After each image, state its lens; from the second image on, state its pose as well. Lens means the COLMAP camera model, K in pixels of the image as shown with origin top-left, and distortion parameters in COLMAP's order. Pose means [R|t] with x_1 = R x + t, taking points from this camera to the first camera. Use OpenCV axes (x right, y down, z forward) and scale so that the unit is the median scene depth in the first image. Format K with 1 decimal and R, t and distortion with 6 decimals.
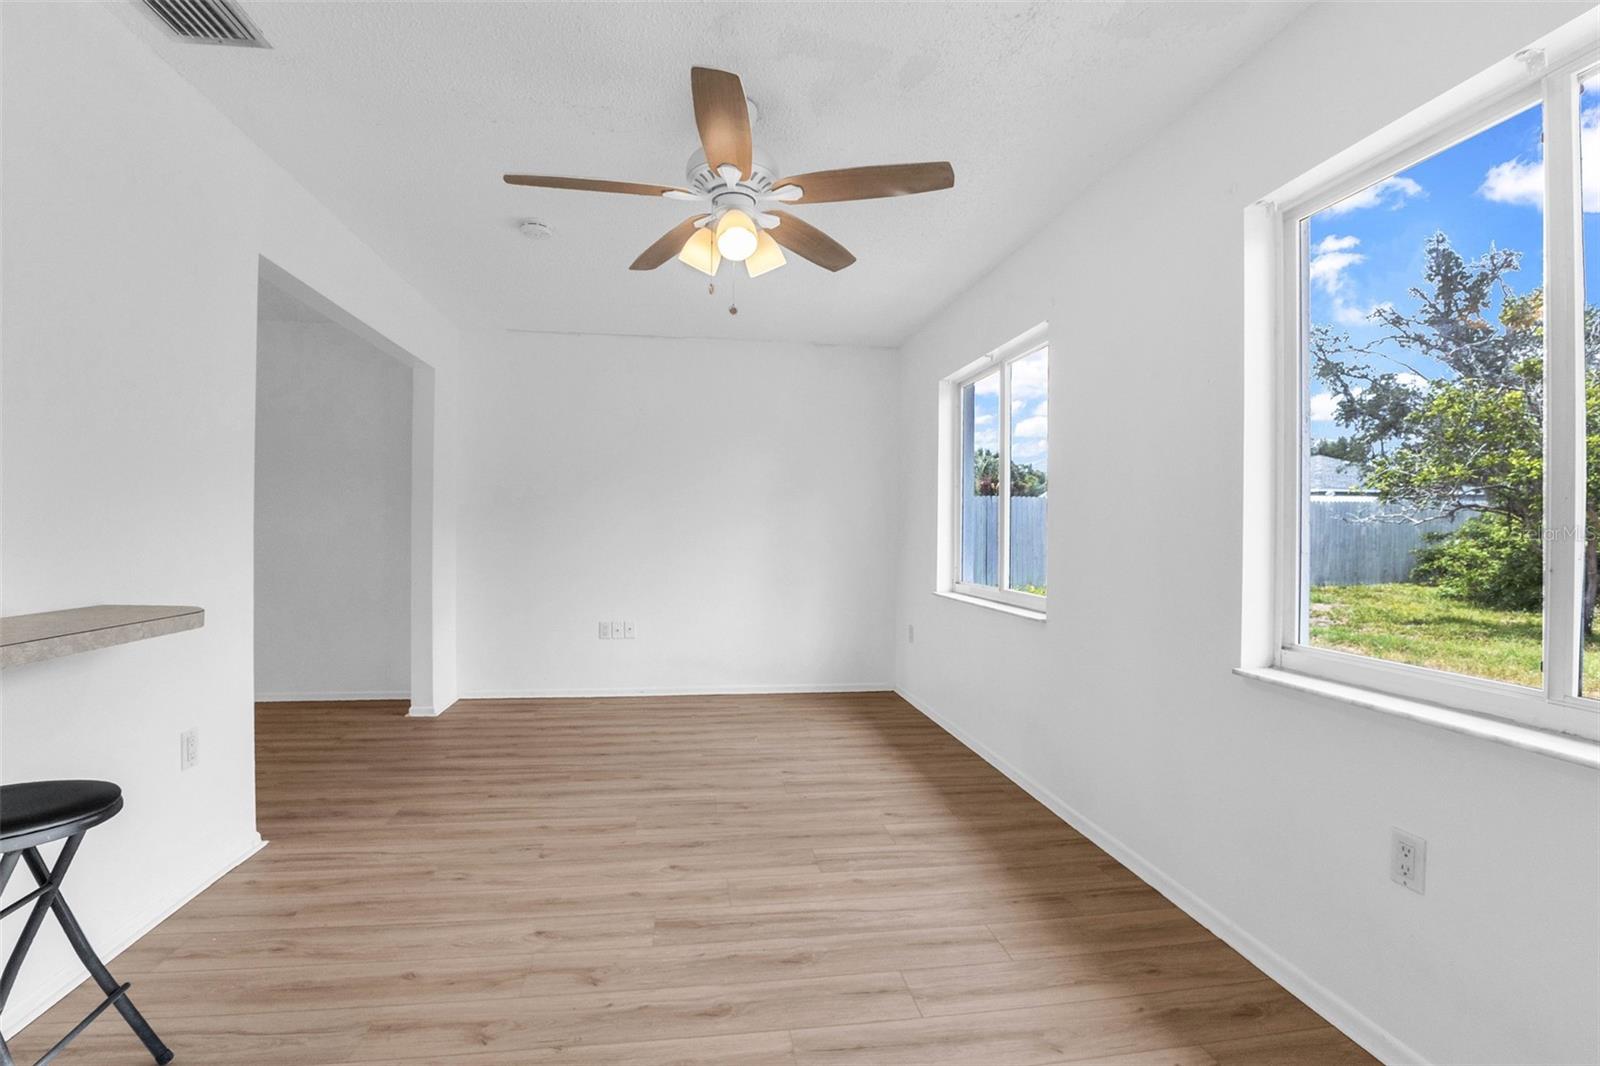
lens RADIAL K [[709.6, 0, 800.1], [0, 709.6, 538.2], [0, 0, 1]] dist [-0.051323, 0.010565]
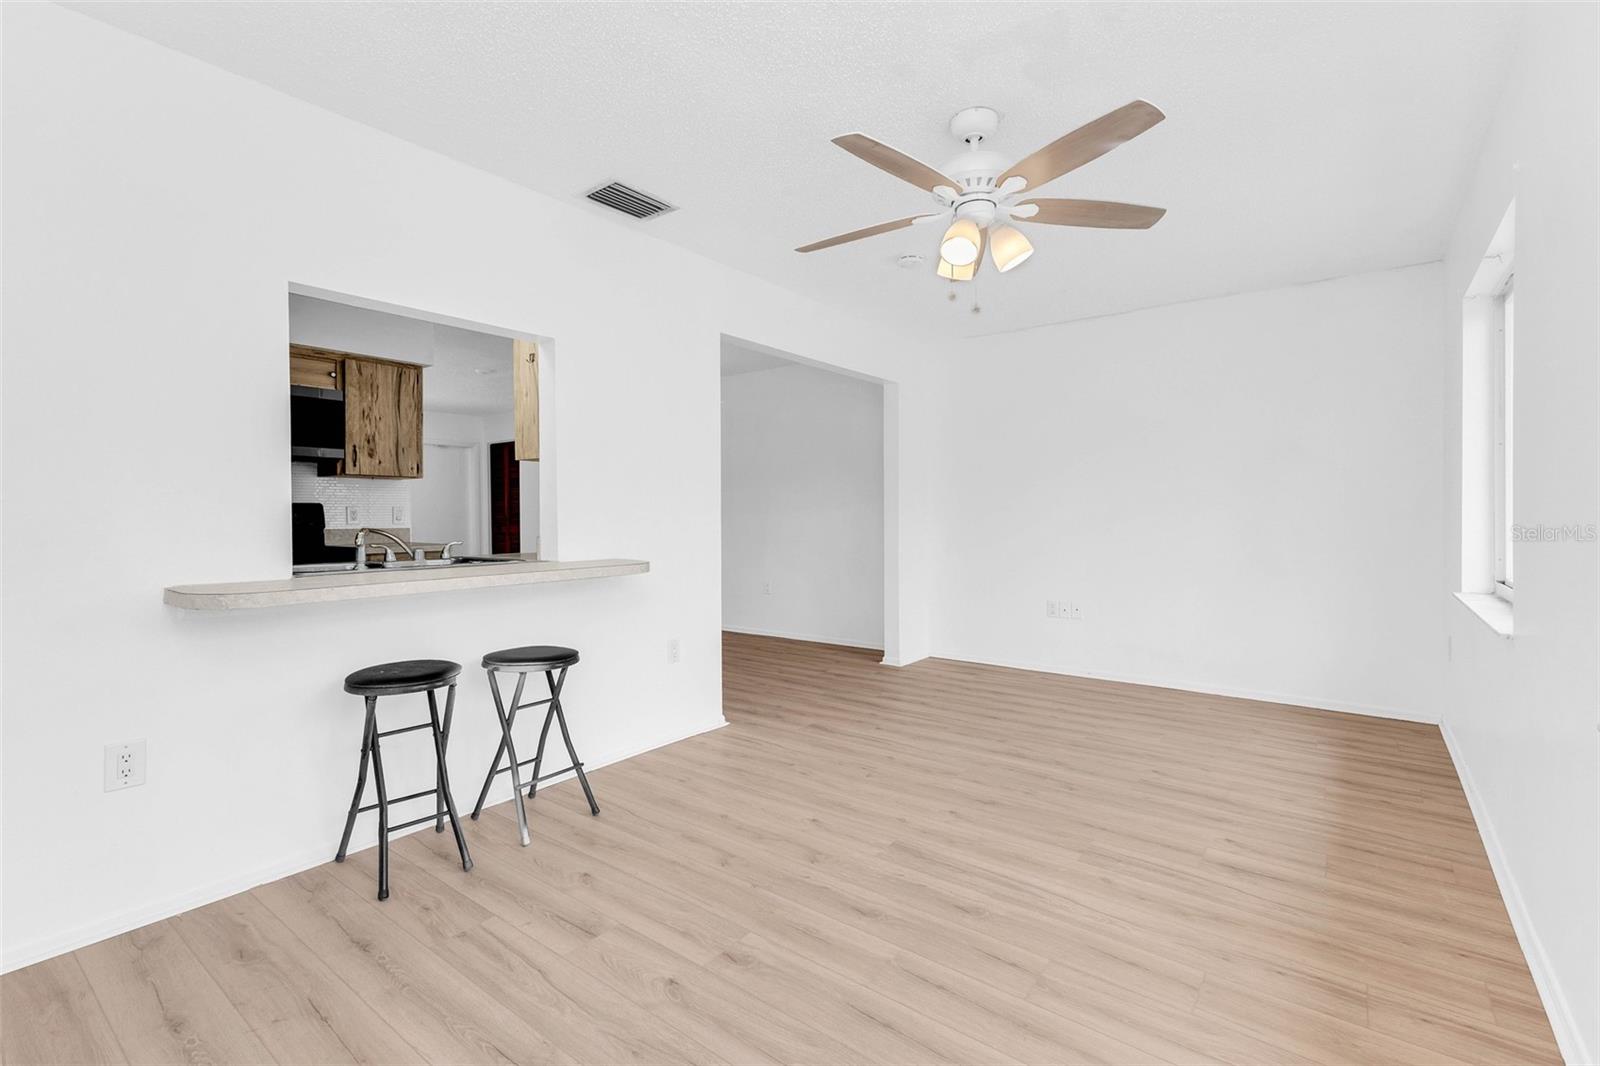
lens RADIAL K [[691.7, 0, 813.2], [0, 691.7, 528.4], [0, 0, 1]] dist [0.002933, 0.000510]
pose [[0.711856, 0.003017, -0.702319, 0.388651], [0.003410, 0.999964, 0.007752, 0.003949], [0.702317, -0.007913, 0.711820, 0.050138]]
